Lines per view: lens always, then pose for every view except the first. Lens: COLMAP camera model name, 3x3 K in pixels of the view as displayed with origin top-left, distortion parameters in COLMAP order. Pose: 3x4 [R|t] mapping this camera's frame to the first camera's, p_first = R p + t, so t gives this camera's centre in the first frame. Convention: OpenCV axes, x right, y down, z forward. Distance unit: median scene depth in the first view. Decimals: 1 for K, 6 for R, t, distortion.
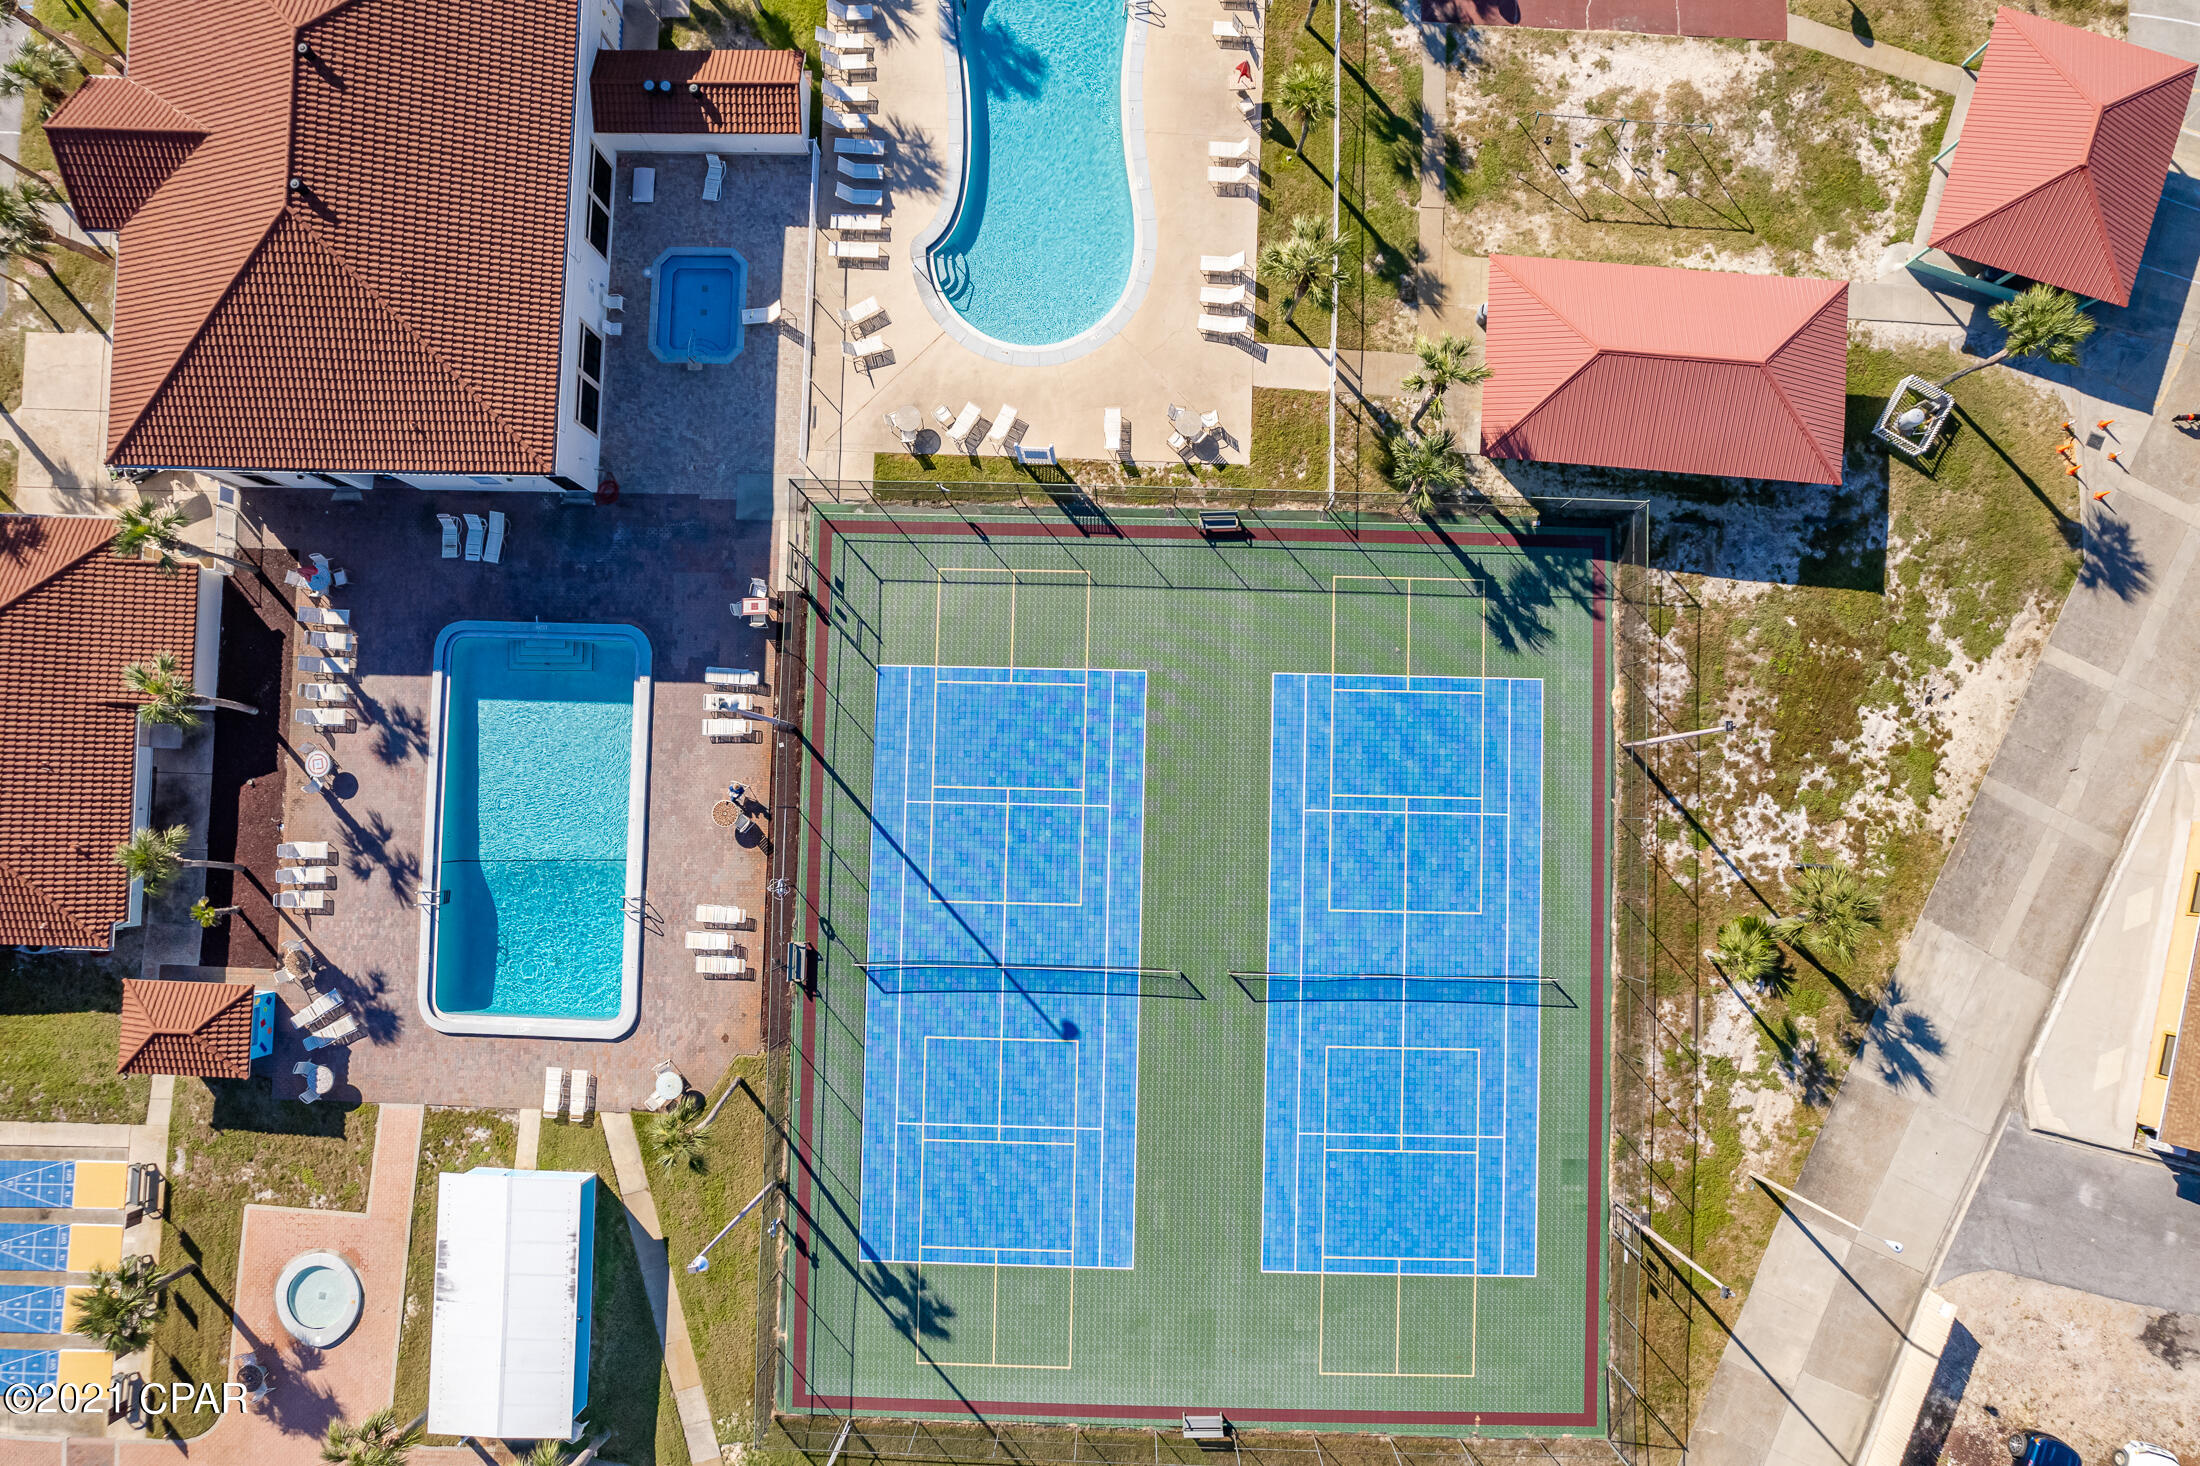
lens RADIAL K [[1406.4, 0, 1110.4], [0, 1406.4, 759.2], [0, 0, 1]] dist [-0.076646, 0.069216]
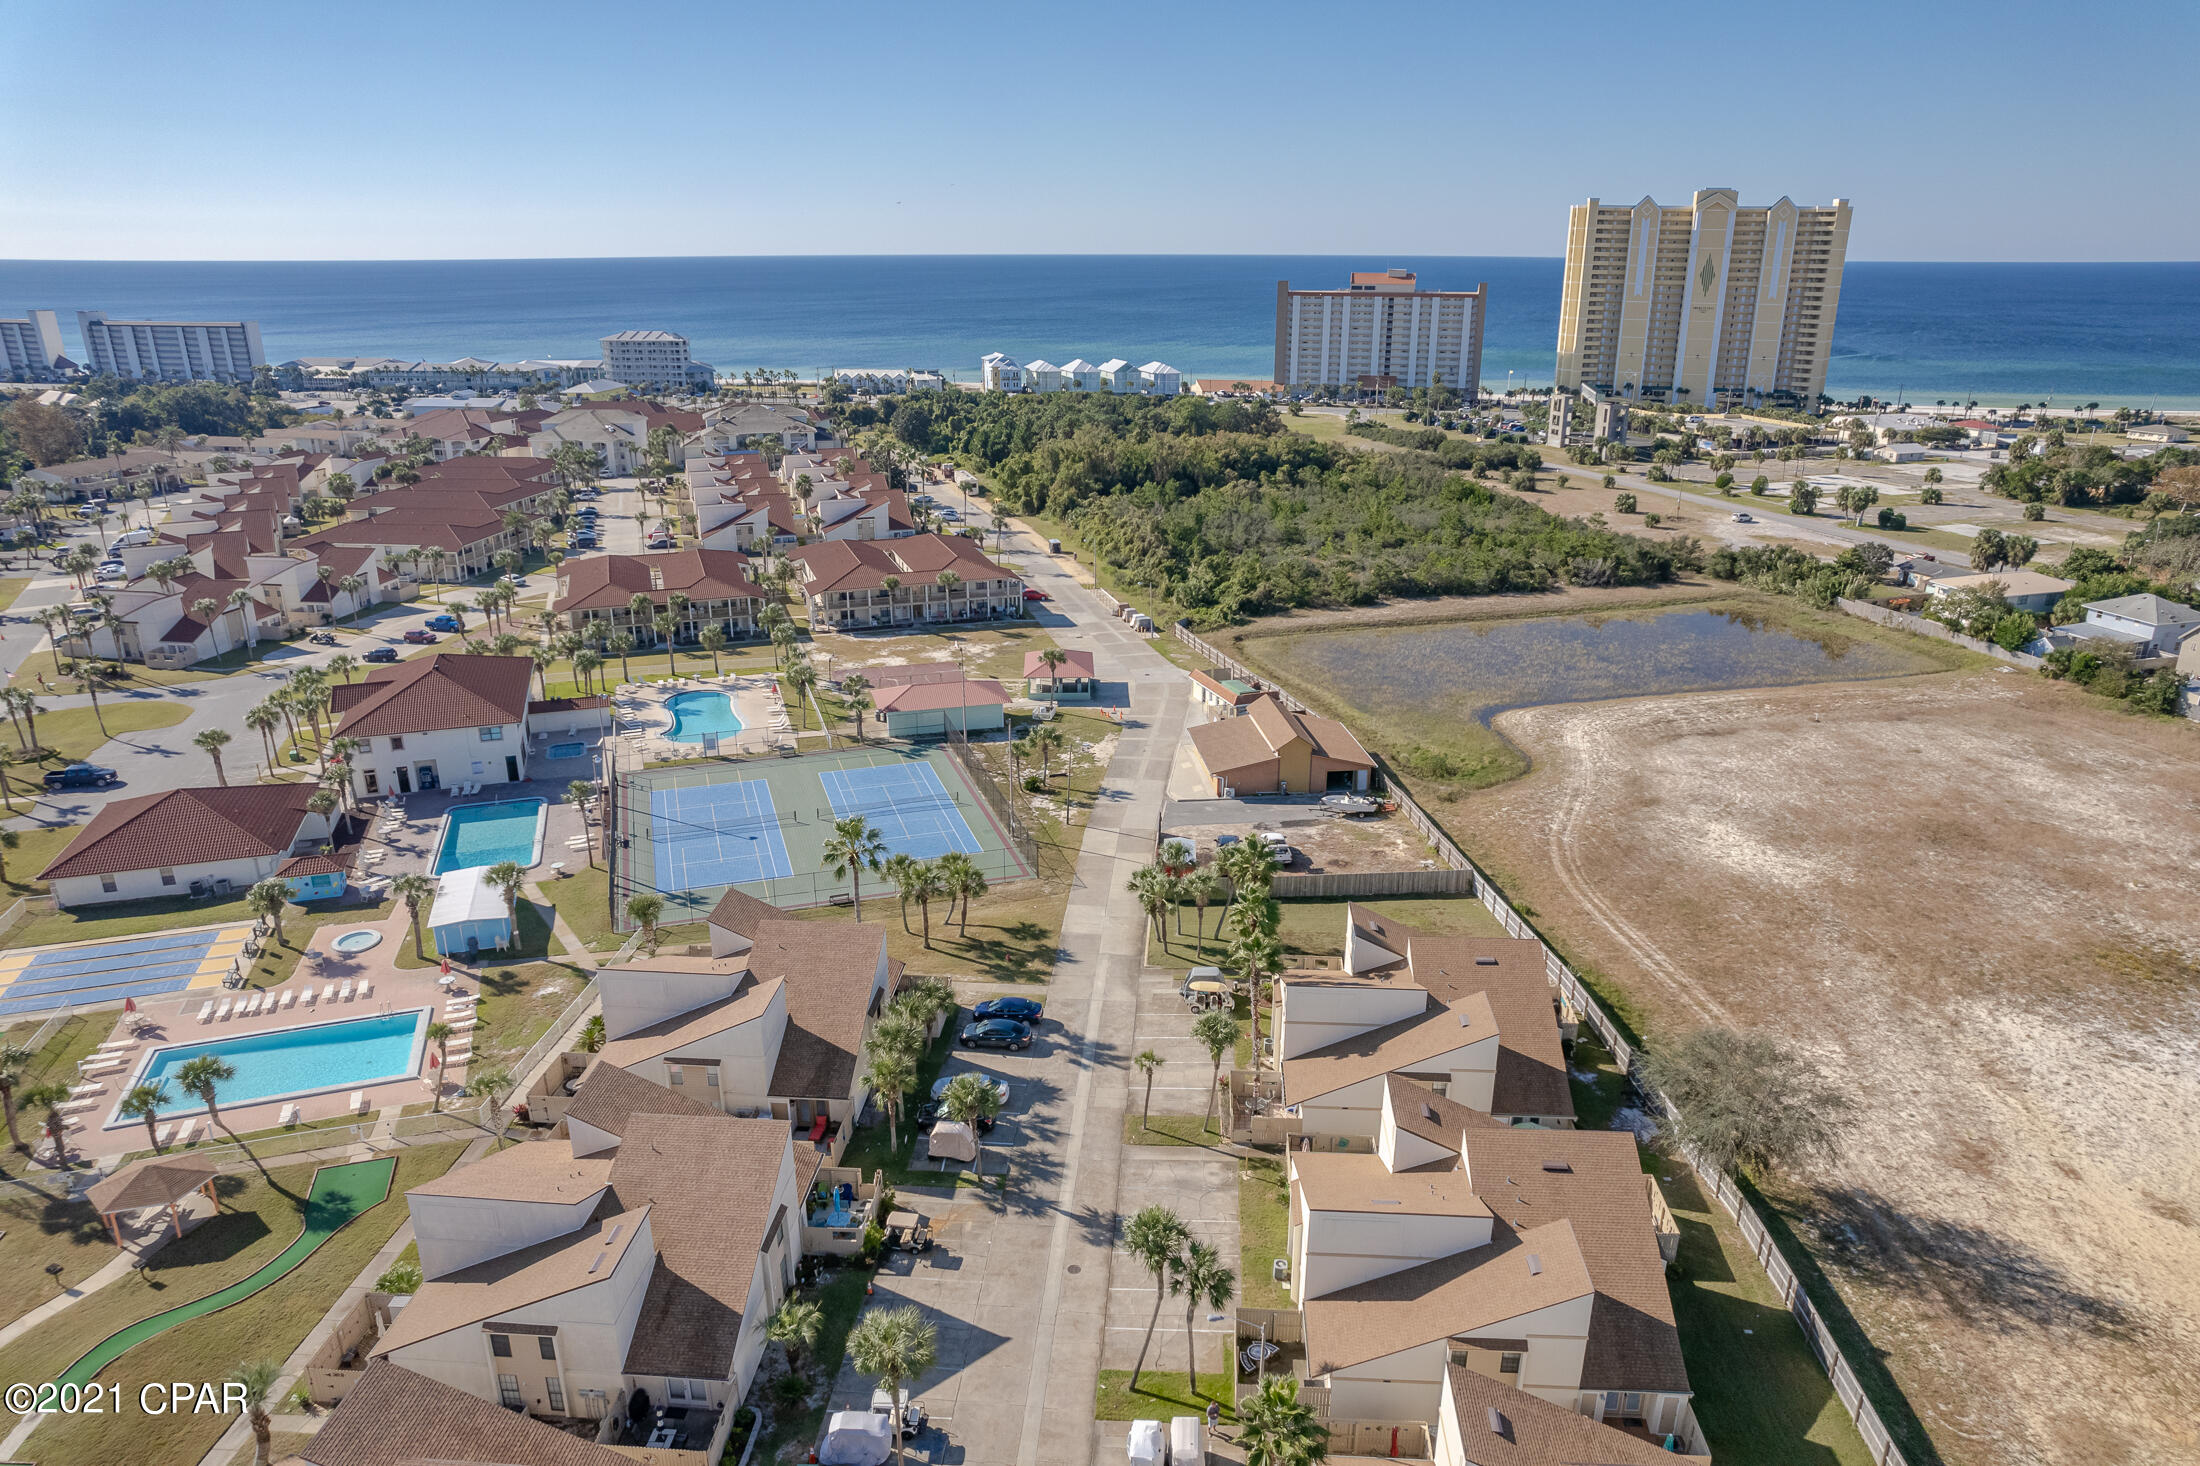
lens RADIAL K [[1418.6, 0, 1100.0], [0, 1418.6, 733.0], [0, 0, 1]] dist [-0.082143, 0.072854]
pose [[0.942636, -0.099102, 0.318774, -0.197383], [0.332887, 0.350545, -0.875388, 2.209473], [-0.024992, 0.931288, 0.363426, 0.033103]]
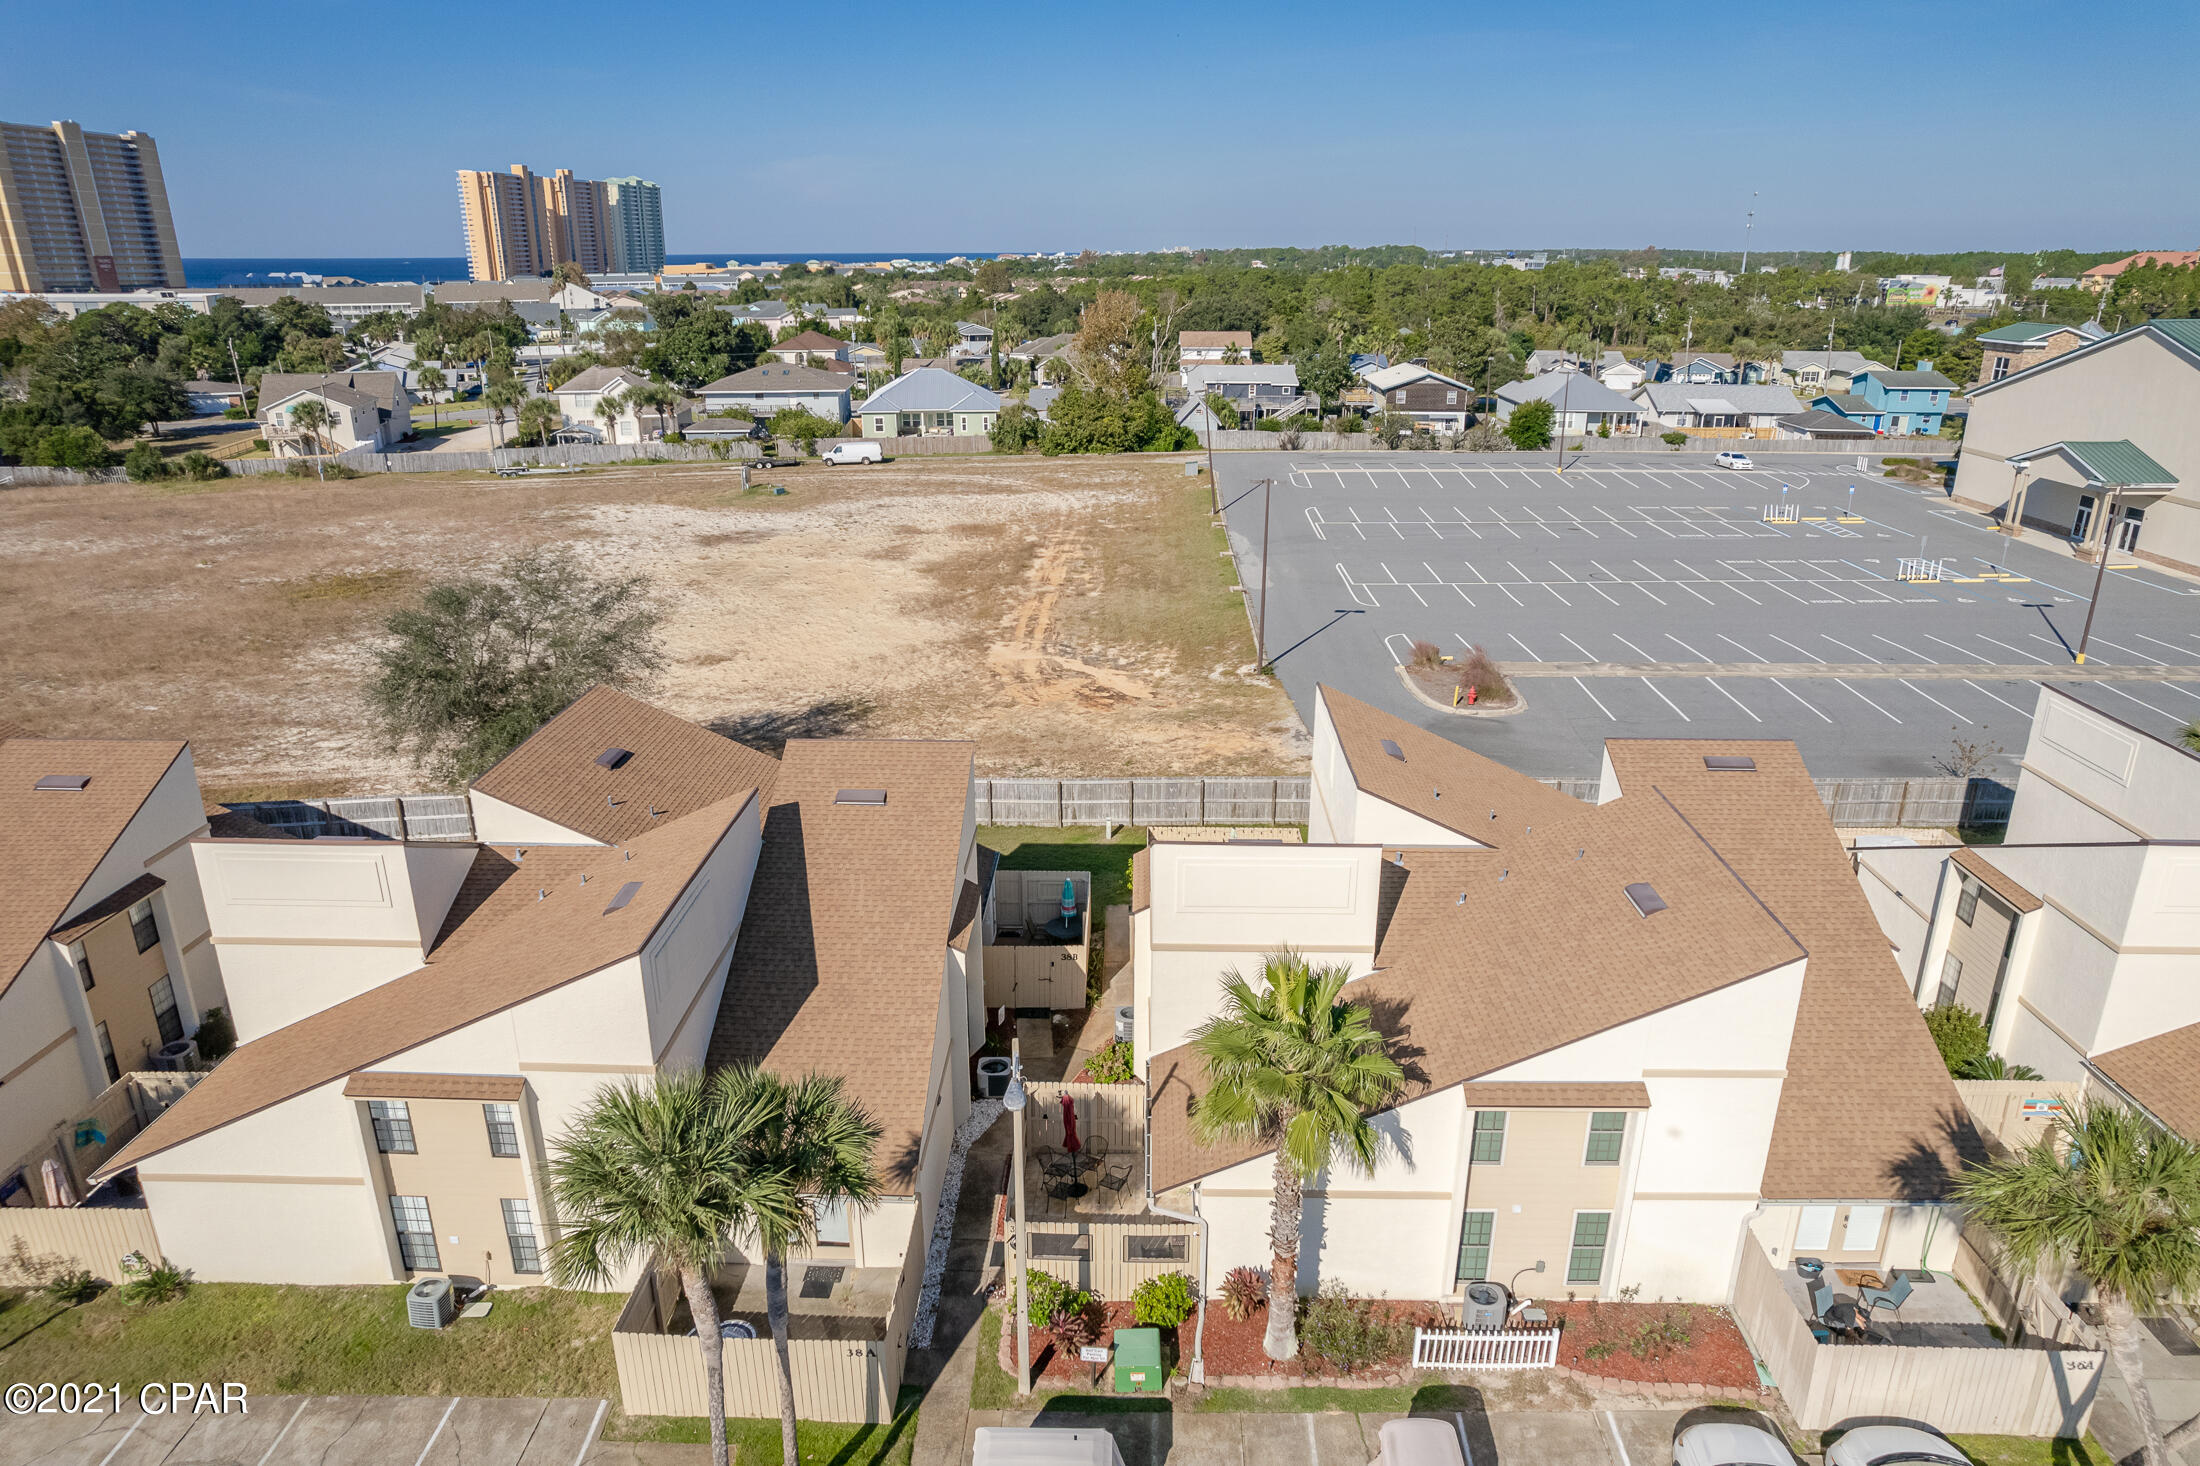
lens RADIAL K [[1406.4, 0, 1110.4], [0, 1406.4, 759.2], [0, 0, 1]] dist [-0.076646, 0.069216]
pose [[-0.378949, -0.310184, 0.871885, -0.145720], [0.924591, -0.087085, 0.370874, 1.413896], [-0.039111, 0.946679, 0.319794, 0.570916]]
